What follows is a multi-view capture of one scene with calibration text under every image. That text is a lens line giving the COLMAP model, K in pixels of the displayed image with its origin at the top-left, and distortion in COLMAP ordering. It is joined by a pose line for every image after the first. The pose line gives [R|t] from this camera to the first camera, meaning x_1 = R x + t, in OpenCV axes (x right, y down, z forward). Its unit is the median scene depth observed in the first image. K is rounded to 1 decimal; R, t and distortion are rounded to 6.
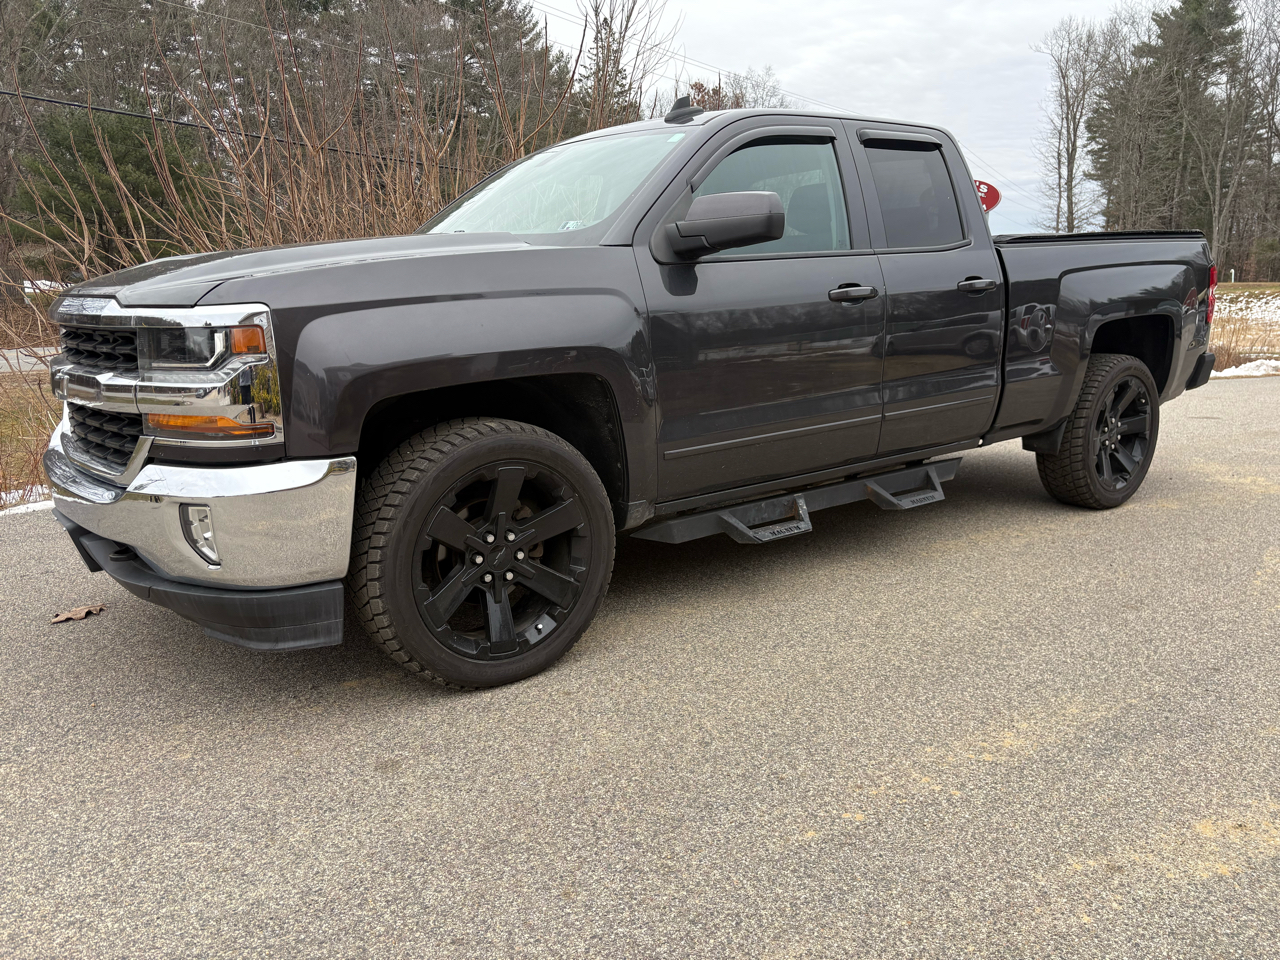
lens RADIAL K [[970.1, 0, 640.8], [0, 970.1, 480.3], [0, 0, 1]] dist [0.045396, -0.041057]
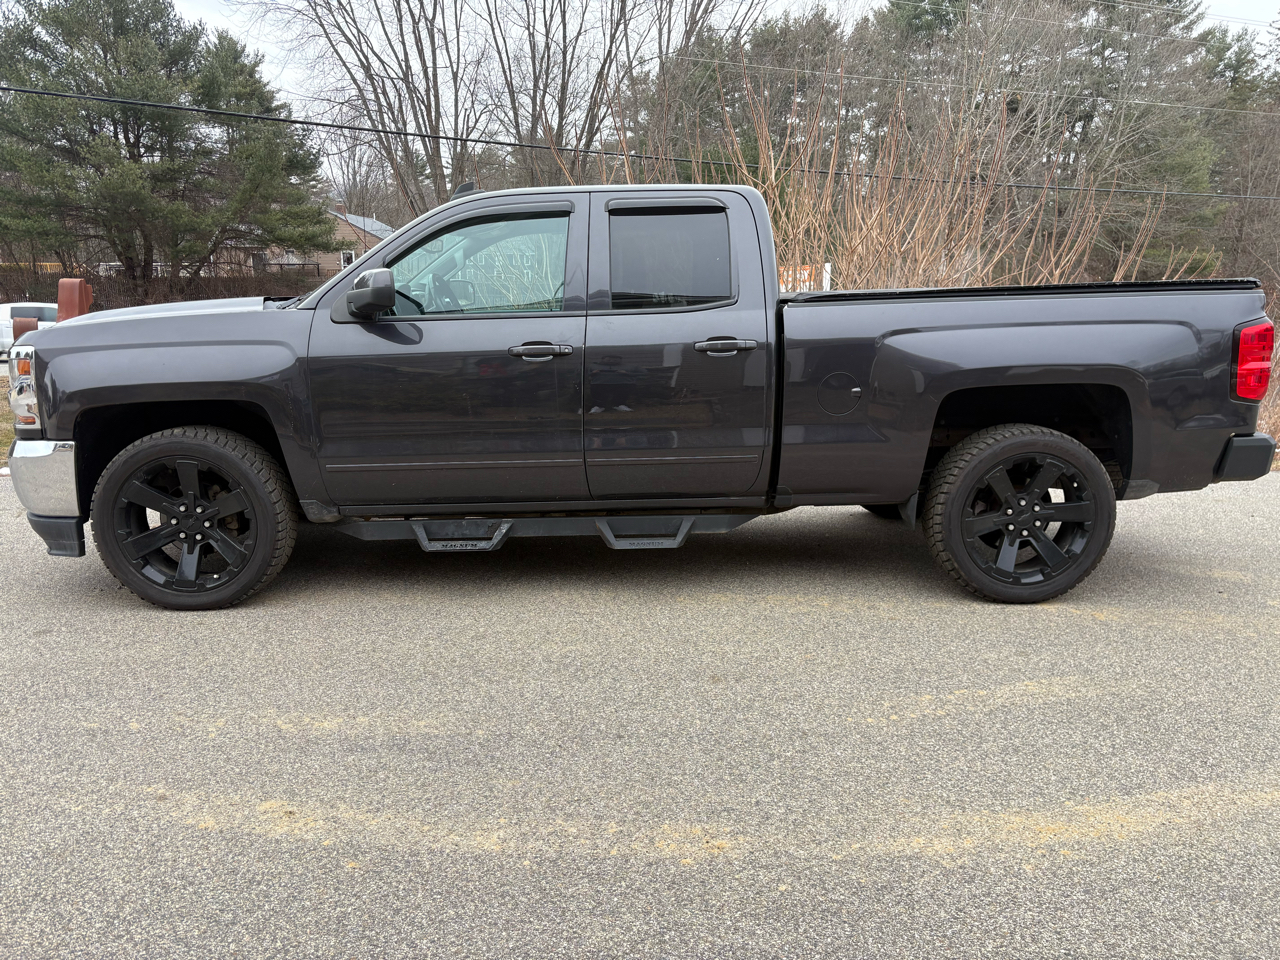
lens RADIAL K [[970.1, 0, 636.7], [0, 970.1, 475.1], [0, 0, 1]] dist [0.045396, -0.041057]
pose [[0.810696, 0.116650, -0.573729, 1.226157], [-0.125900, 0.991759, 0.023743, -0.110134], [0.571771, 0.052984, 0.818701, 0.178867]]
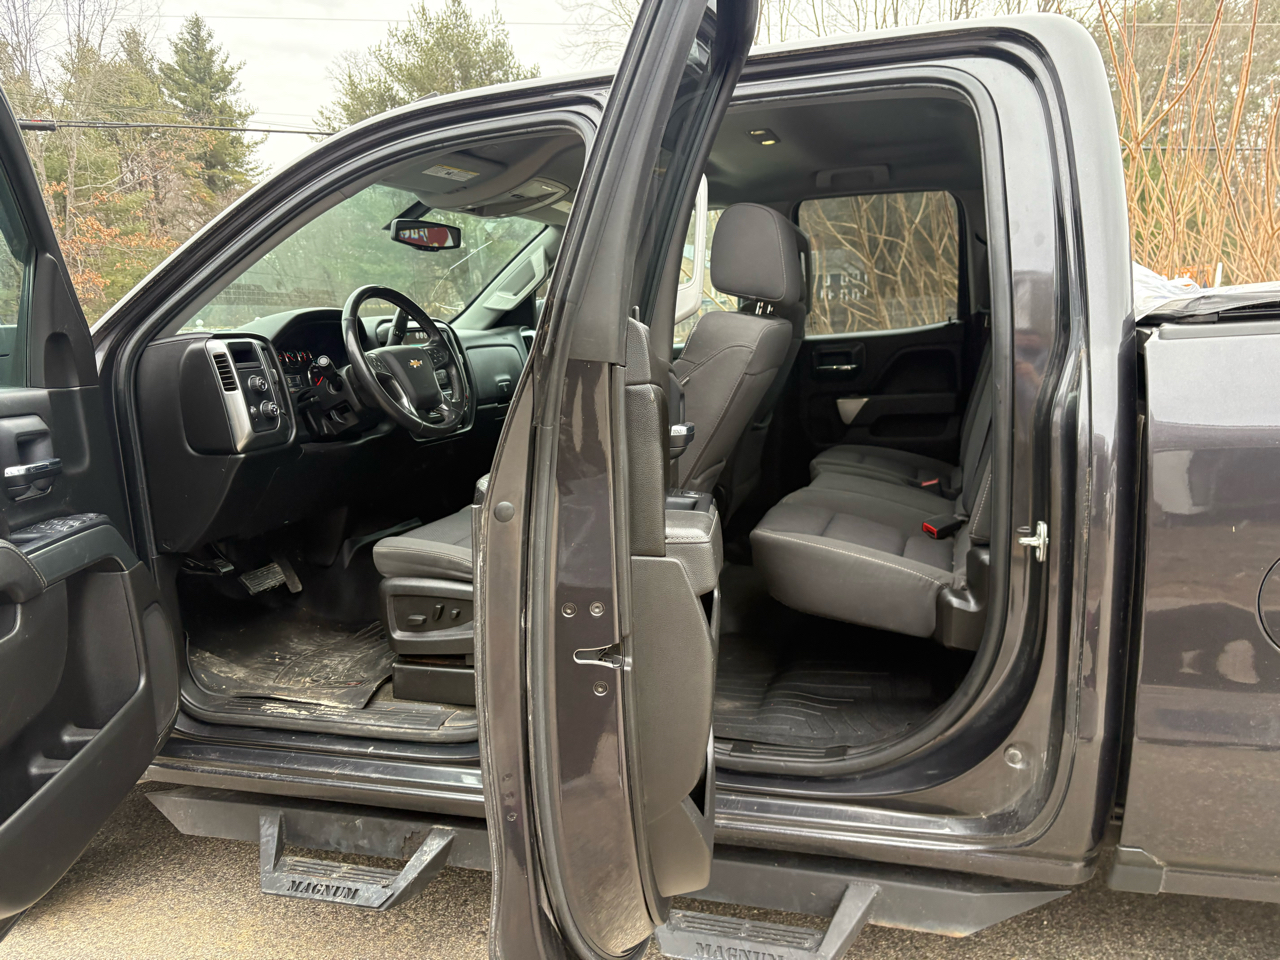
lens RADIAL K [[970.1, 0, 638.8], [0, 970.1, 482.8], [0, 0, 1]] dist [0.045396, -0.041057]
pose [[0.577429, 0.126402, -0.806597, 0.877815], [-0.141137, 0.988523, 0.053874, -0.241393], [0.804149, 0.082732, 0.588642, 0.842053]]
